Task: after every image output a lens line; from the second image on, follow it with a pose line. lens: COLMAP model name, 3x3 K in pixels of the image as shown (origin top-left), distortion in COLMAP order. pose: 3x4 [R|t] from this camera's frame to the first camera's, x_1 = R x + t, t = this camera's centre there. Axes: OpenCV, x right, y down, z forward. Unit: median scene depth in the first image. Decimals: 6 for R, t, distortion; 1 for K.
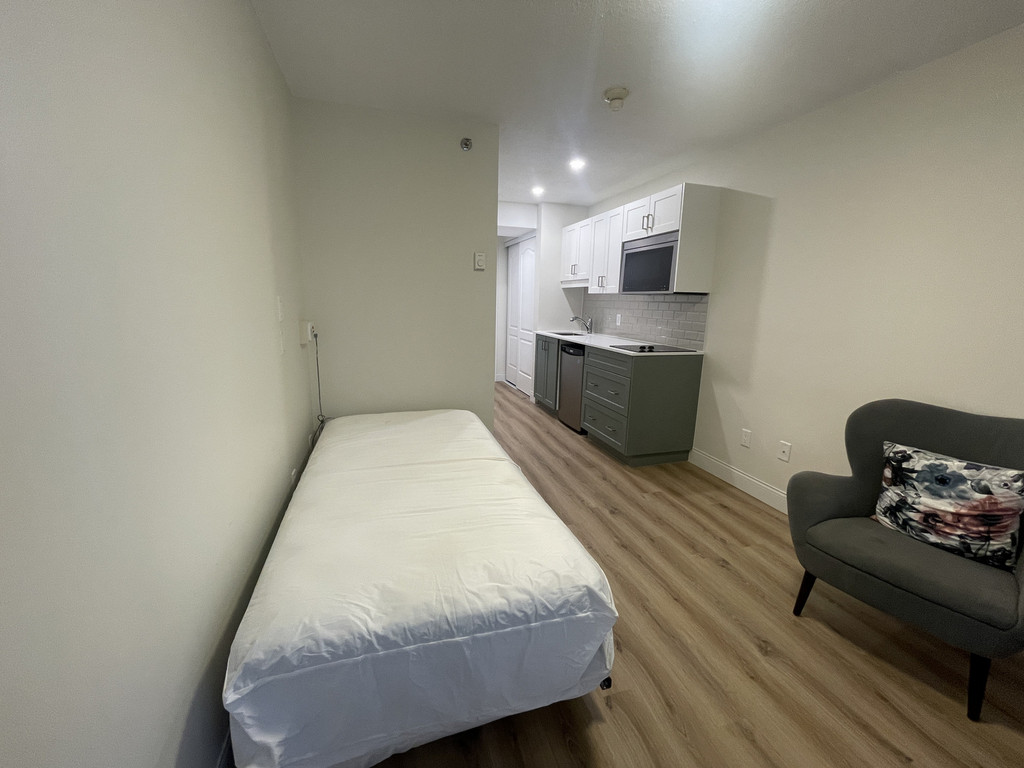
lens RADIAL K [[411.5, 0, 506.0], [0, 411.5, 379.6], [0, 0, 1]] dist [-0.001324, -0.002440]
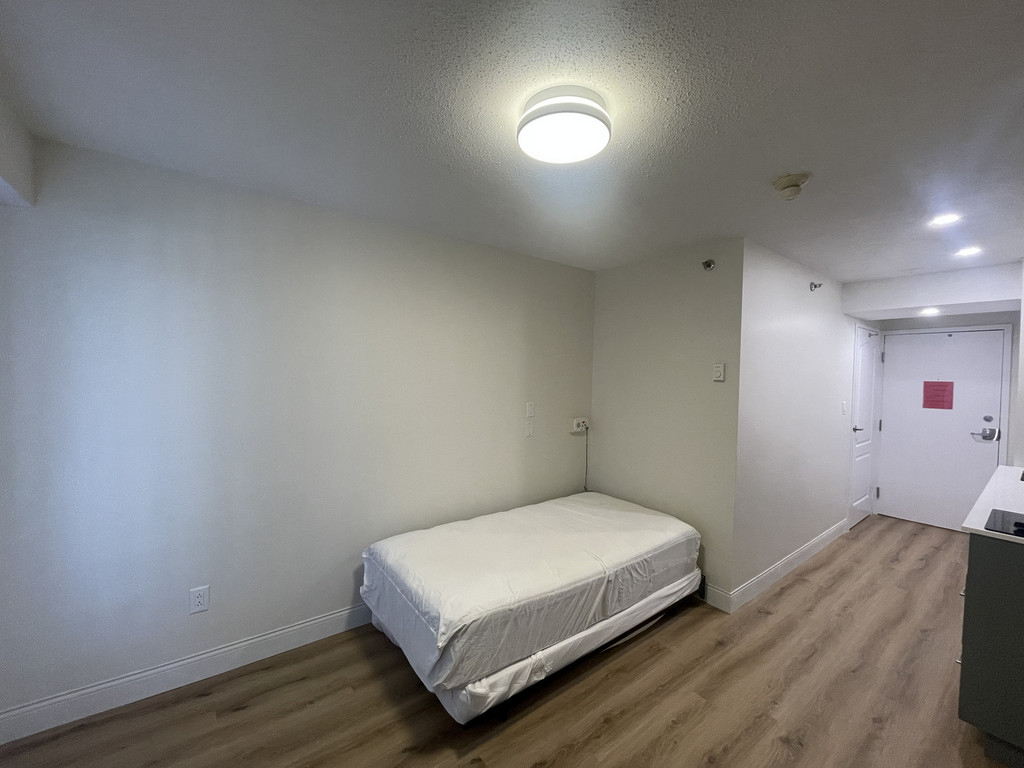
lens RADIAL K [[411.5, 0, 509.8], [0, 411.5, 379.6], [0, 0, 1]] dist [-0.001324, -0.002440]
pose [[0.343293, 0.001700, -0.939227, 0.579841], [-0.194885, 0.978363, -0.069461, -0.092299], [0.918787, 0.206887, 0.336196, 0.195590]]
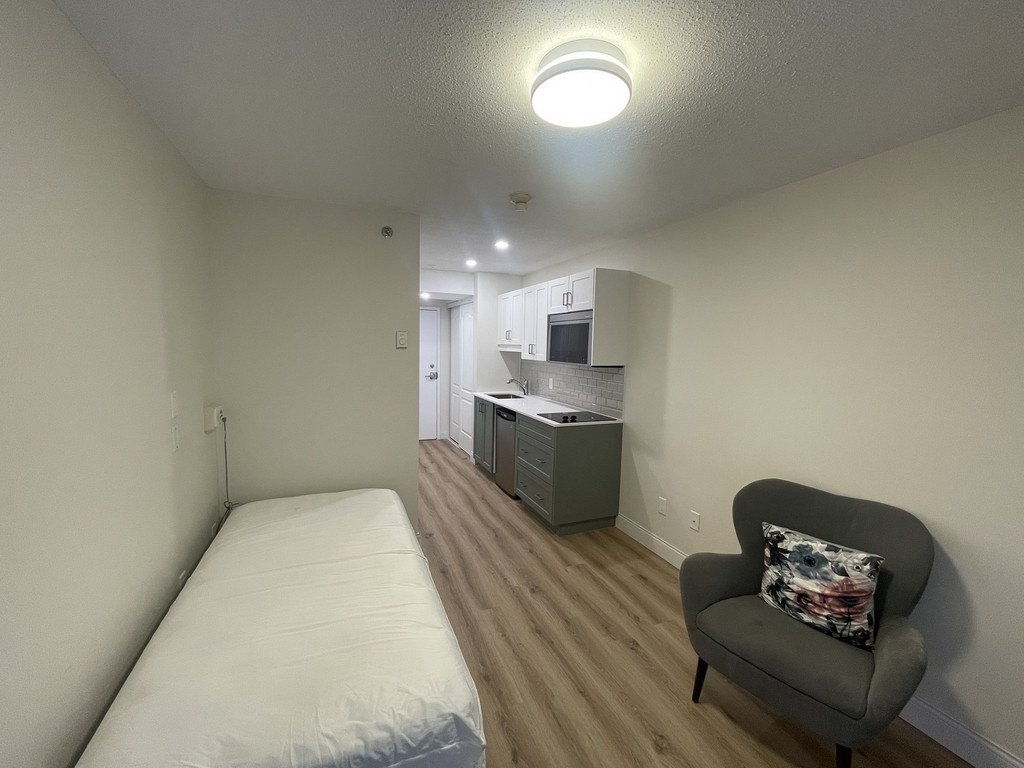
lens RADIAL K [[411.5, 0, 506.1], [0, 411.5, 379.4], [0, 0, 1]] dist [-0.001324, -0.002440]
pose [[0.995299, -0.008361, 0.096490, 0.081636], [0.018489, 0.994348, -0.104551, -0.066683], [-0.095070, 0.105843, 0.989828, -0.025424]]
